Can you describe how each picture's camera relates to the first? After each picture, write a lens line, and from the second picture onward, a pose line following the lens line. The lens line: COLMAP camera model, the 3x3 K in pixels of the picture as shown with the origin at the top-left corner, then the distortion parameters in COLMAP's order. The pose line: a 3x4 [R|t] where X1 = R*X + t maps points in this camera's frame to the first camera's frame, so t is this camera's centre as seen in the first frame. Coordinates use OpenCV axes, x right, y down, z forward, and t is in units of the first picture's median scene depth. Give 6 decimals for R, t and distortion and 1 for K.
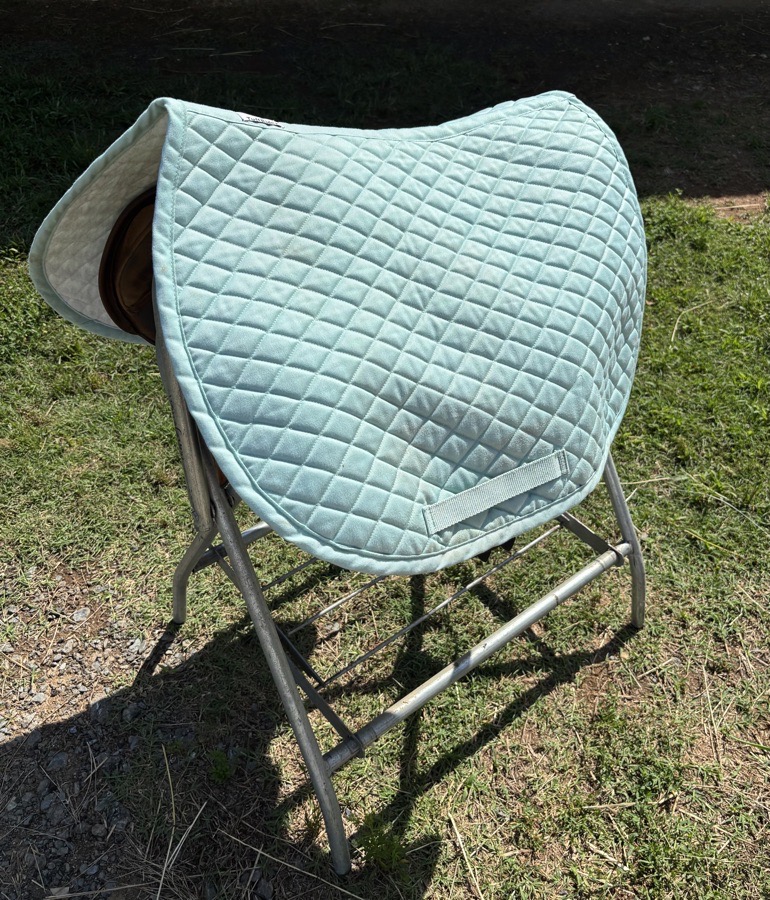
lens RADIAL K [[841.1, 0, 386.5], [0, 841.1, 445.8], [0, 0, 1]] dist [-0.004398, 0.000000]
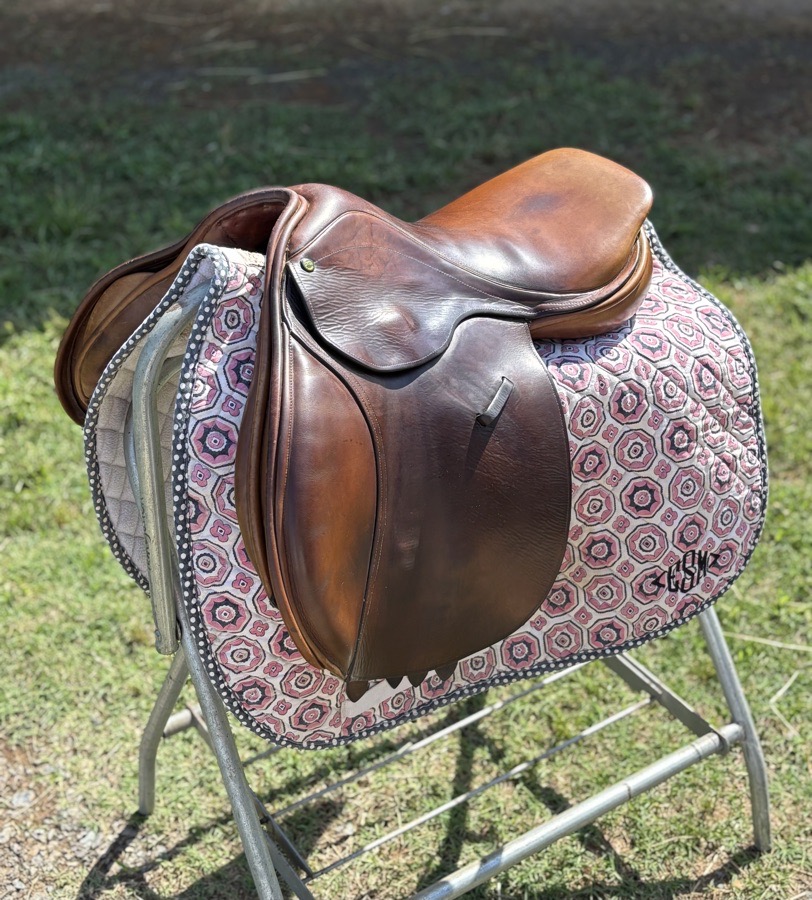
lens RADIAL K [[1362.1, 0, 404.9], [0, 1362.1, 451.3], [0, 0, 1]] dist [-0.001296, 0.000000]
pose [[0.995752, 0.011561, -0.091347, 0.096509], [-0.025559, 0.987802, -0.153604, 0.065222], [0.088457, 0.155286, 0.983901, -0.249444]]
